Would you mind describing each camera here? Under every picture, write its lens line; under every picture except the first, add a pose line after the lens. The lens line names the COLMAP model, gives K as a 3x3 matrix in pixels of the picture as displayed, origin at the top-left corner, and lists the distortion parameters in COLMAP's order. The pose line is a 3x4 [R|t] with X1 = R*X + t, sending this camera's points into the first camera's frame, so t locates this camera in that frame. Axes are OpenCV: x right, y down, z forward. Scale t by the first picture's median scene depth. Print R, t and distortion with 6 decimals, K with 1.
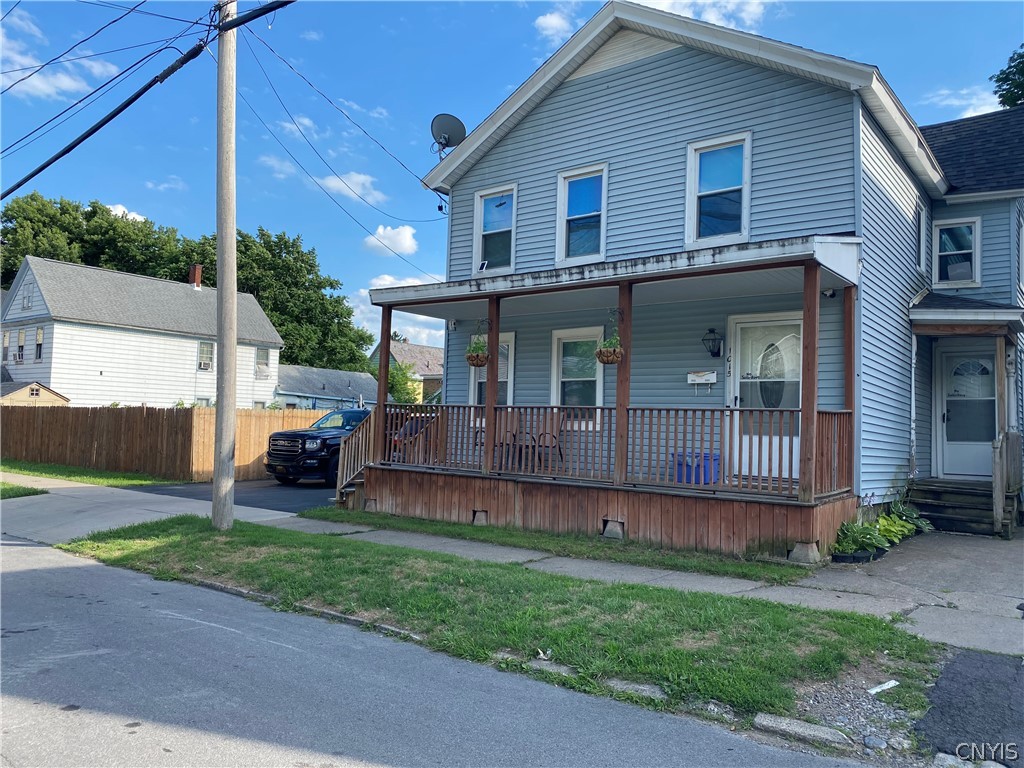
lens RADIAL K [[774.6, 0, 507.1], [0, 774.6, 388.1], [0, 0, 1]] dist [0.006020, -0.016858]
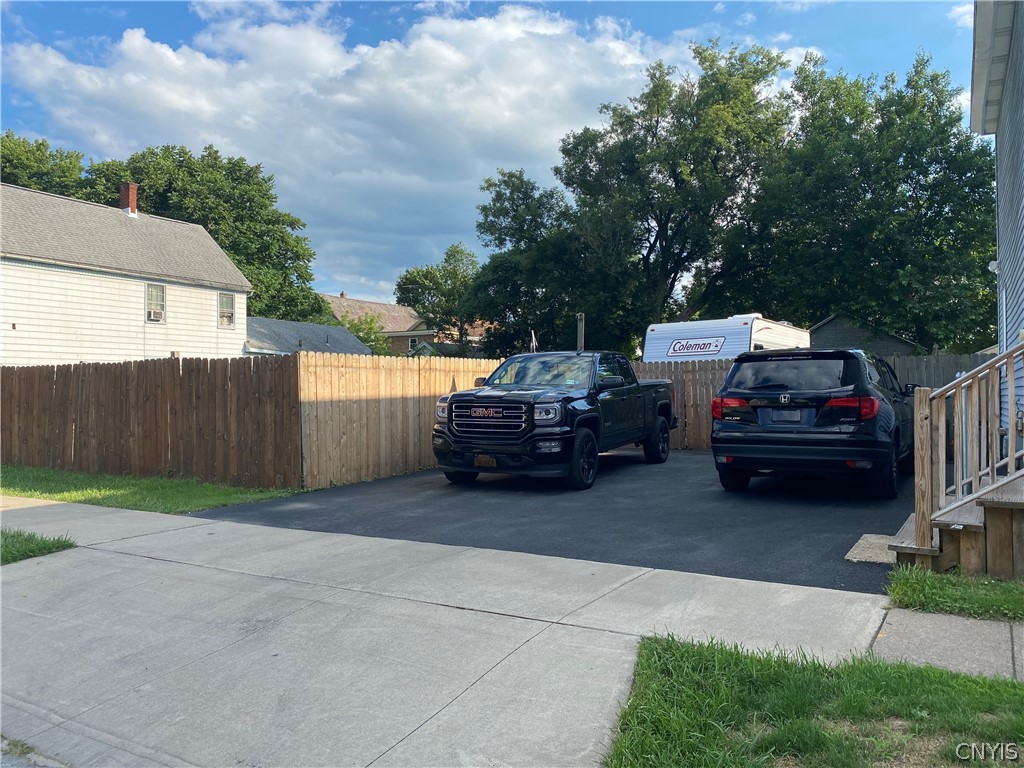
lens RADIAL K [[774.6, 0, 516.4], [0, 774.6, 381.5], [0, 0, 1]] dist [0.006020, -0.016858]
pose [[0.988509, -0.033409, 0.147424, -0.169726], [0.027413, 0.998720, 0.042518, 0.012985], [-0.148655, -0.037988, 0.988159, 0.223132]]
